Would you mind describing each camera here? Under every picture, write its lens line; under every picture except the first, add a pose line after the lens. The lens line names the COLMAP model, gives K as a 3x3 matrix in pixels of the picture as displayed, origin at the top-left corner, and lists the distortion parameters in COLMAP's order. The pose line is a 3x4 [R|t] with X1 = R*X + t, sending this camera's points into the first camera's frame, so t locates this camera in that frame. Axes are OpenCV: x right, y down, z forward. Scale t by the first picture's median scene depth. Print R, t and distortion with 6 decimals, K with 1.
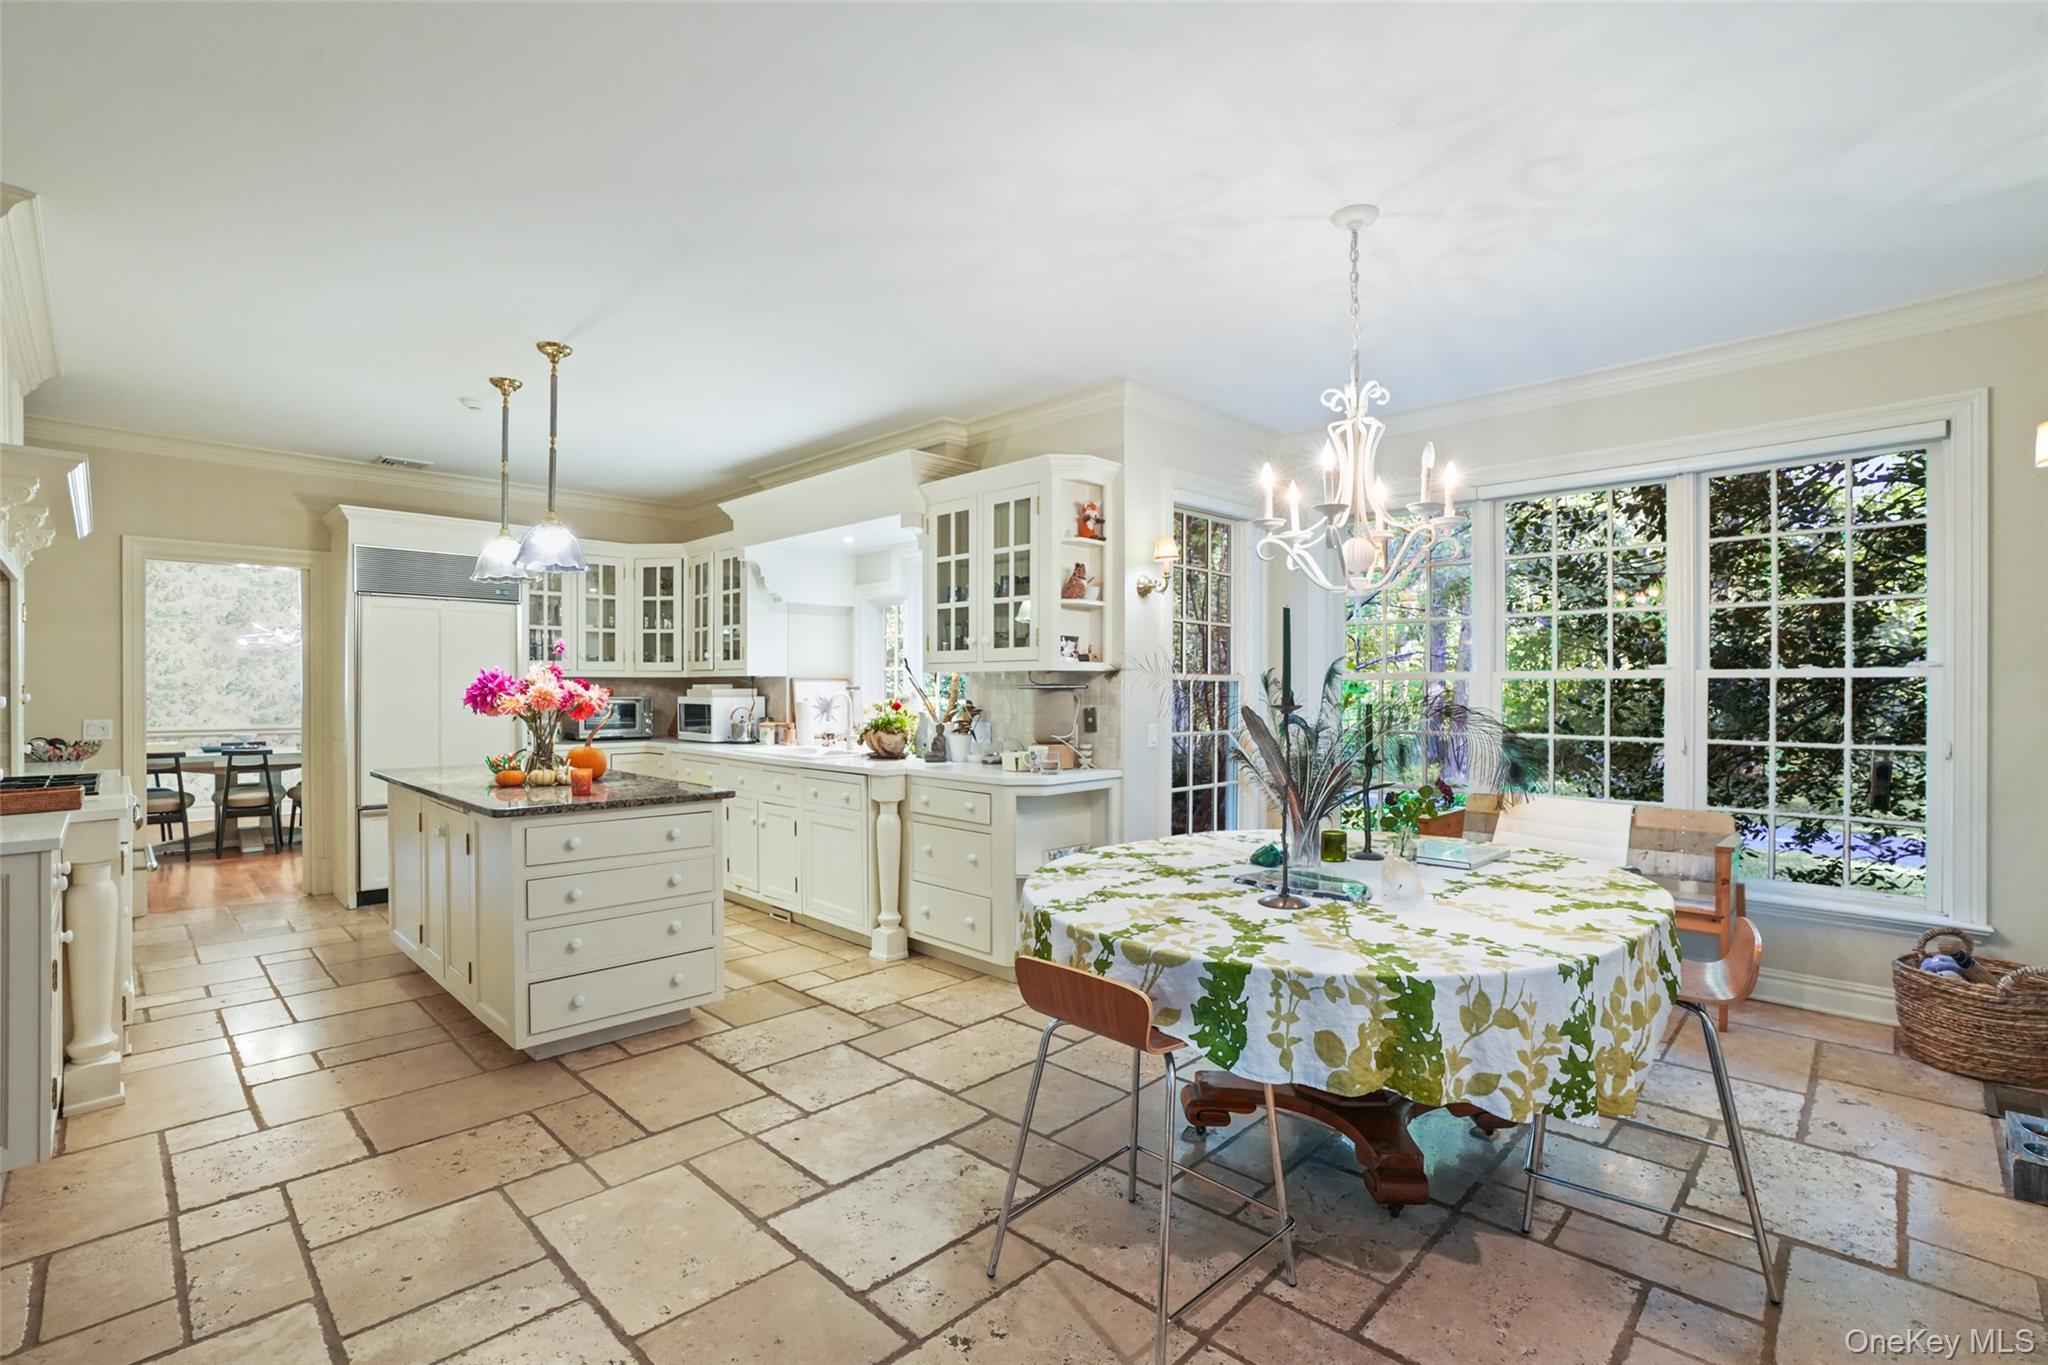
lens RADIAL K [[929.0, 0, 1024.0], [0, 929.0, 697.7], [0, 0, 1]] dist [-0.001777, 0.000090]
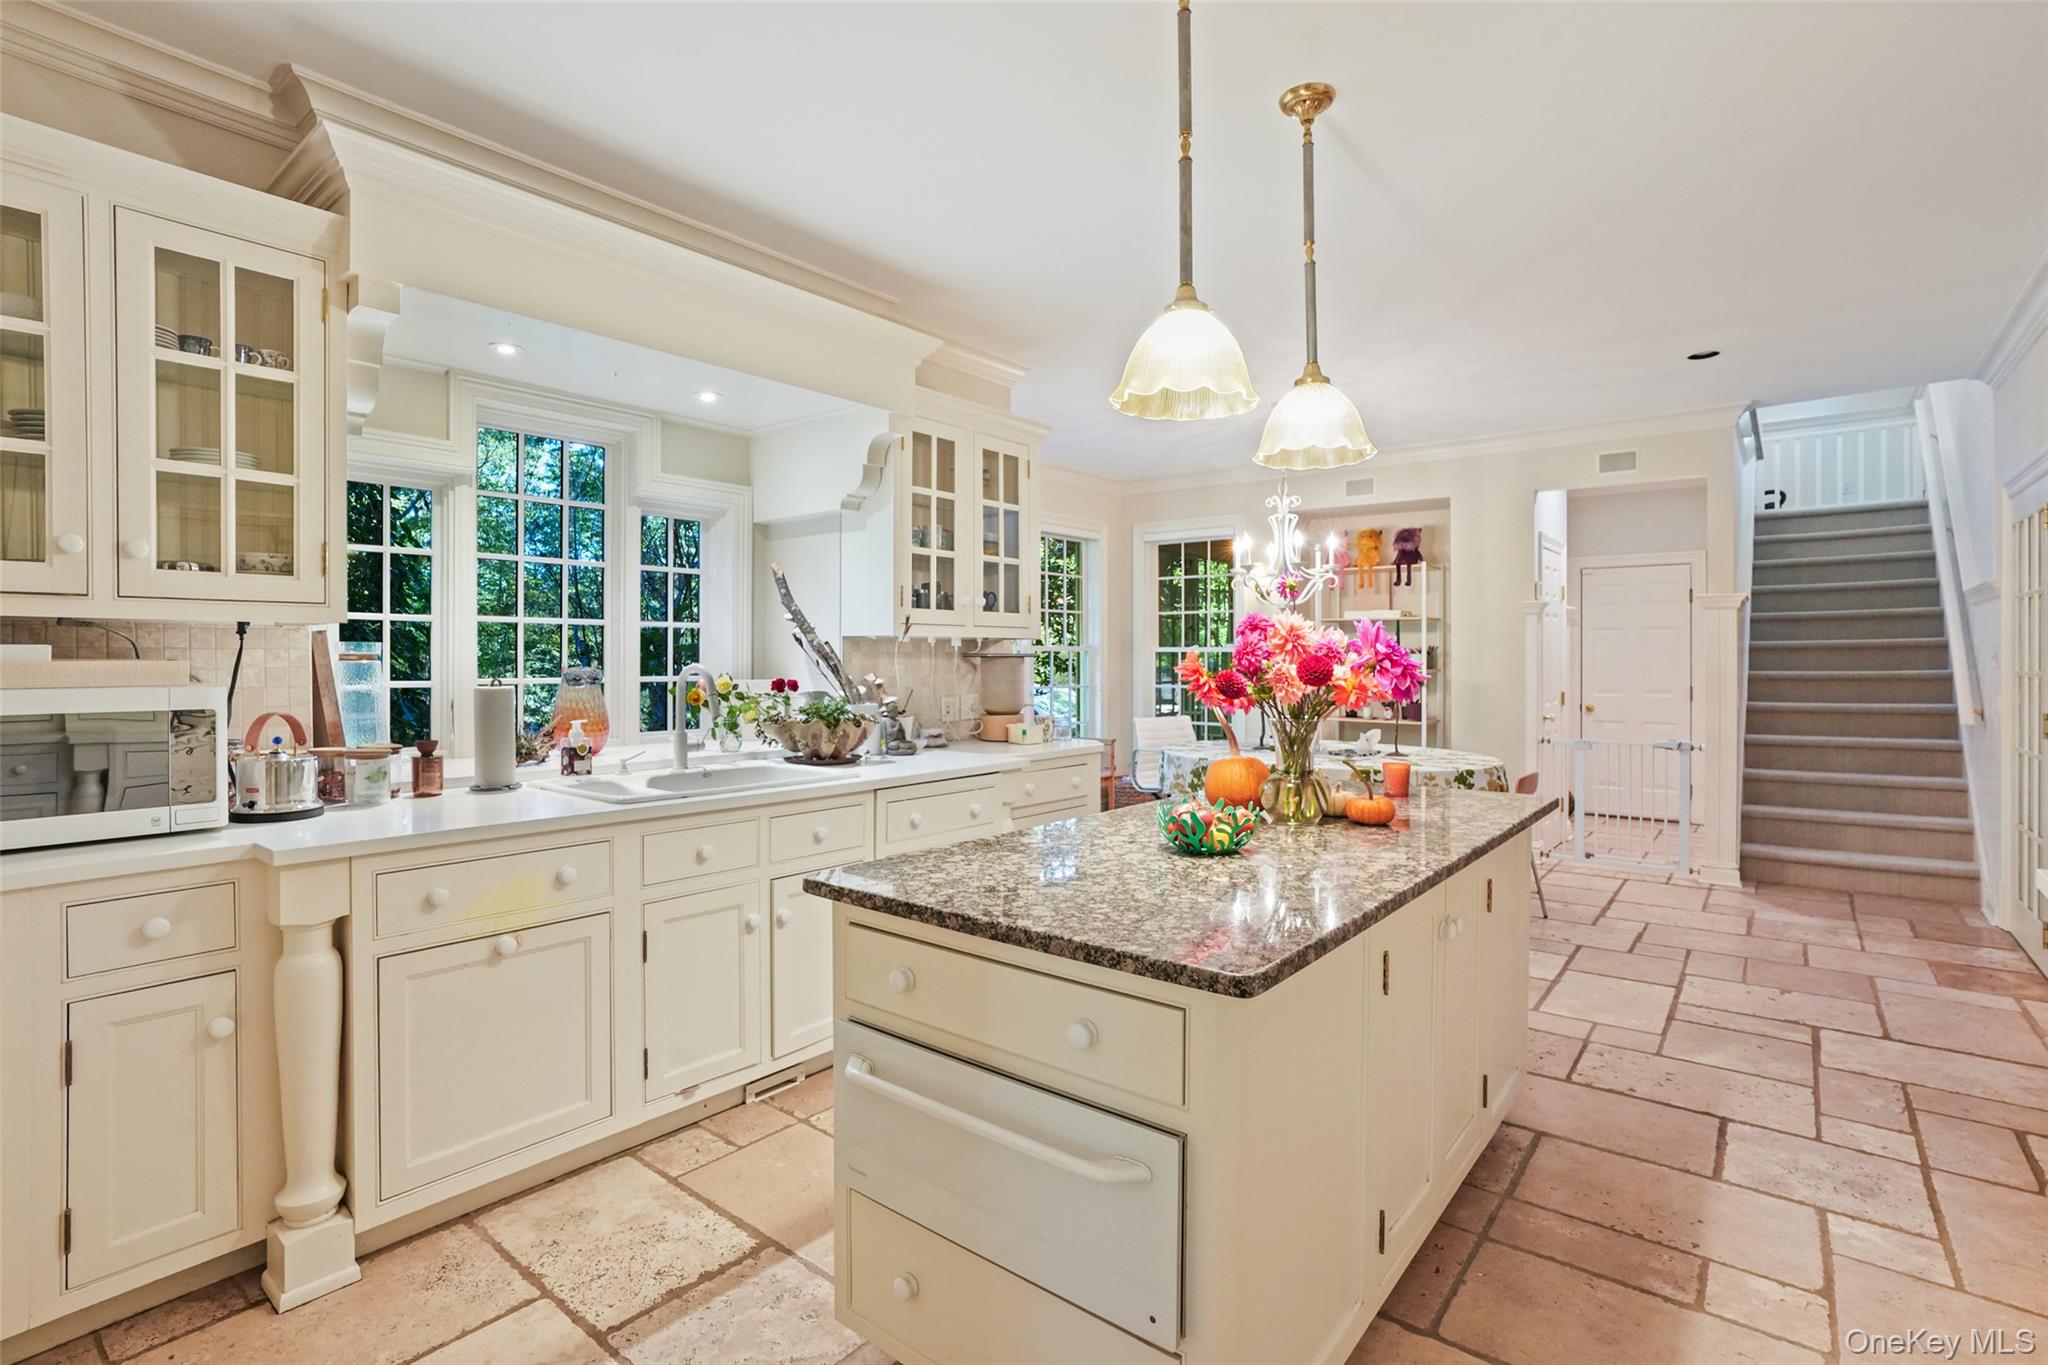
lens RADIAL K [[929.0, 0, 1025.5], [0, 929.0, 671.1], [0, 0, 1]] dist [-0.001777, 0.000090]
pose [[-0.098726, -0.008006, 0.995082, -1.554093], [-0.002408, 0.999967, 0.007807, -0.006162], [-0.995112, -0.001626, -0.098742, 1.773345]]
